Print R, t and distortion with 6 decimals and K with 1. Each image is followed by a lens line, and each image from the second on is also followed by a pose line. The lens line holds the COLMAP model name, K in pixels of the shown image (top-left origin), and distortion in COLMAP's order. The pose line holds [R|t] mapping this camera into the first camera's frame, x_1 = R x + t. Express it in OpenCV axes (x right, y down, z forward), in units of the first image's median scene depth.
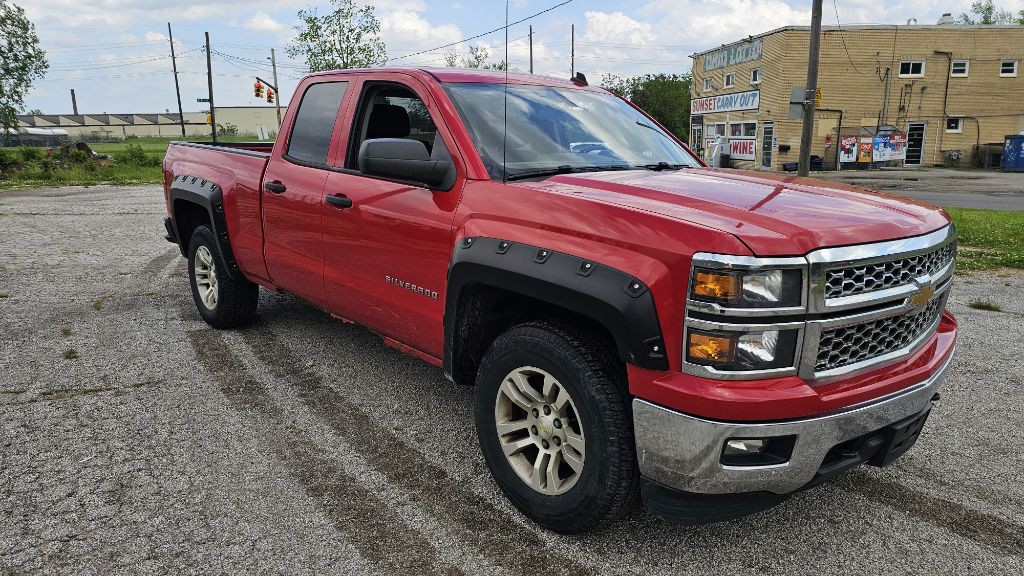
lens RADIAL K [[691.8, 0, 513.5], [0, 691.8, 284.2], [0, 0, 1]] dist [0.055366, -0.051479]
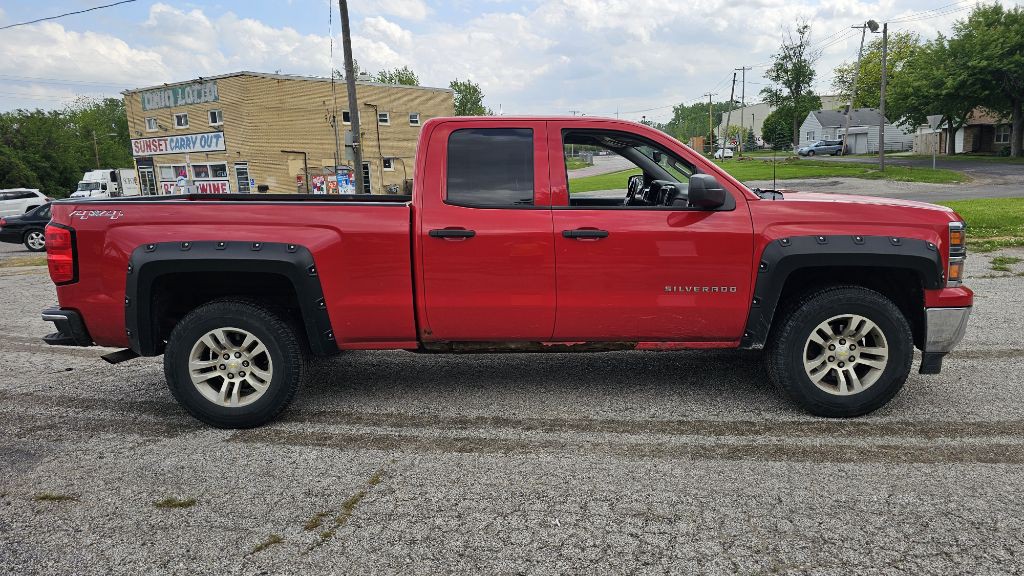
lens RADIAL K [[691.8, 0, 516.1], [0, 691.8, 287.0], [0, 0, 1]] dist [0.055366, -0.051479]
pose [[0.666658, -0.147039, 0.730716, -0.131051], [0.185167, 0.982287, 0.028728, -0.010064], [-0.721997, 0.116153, 0.682076, 0.037063]]
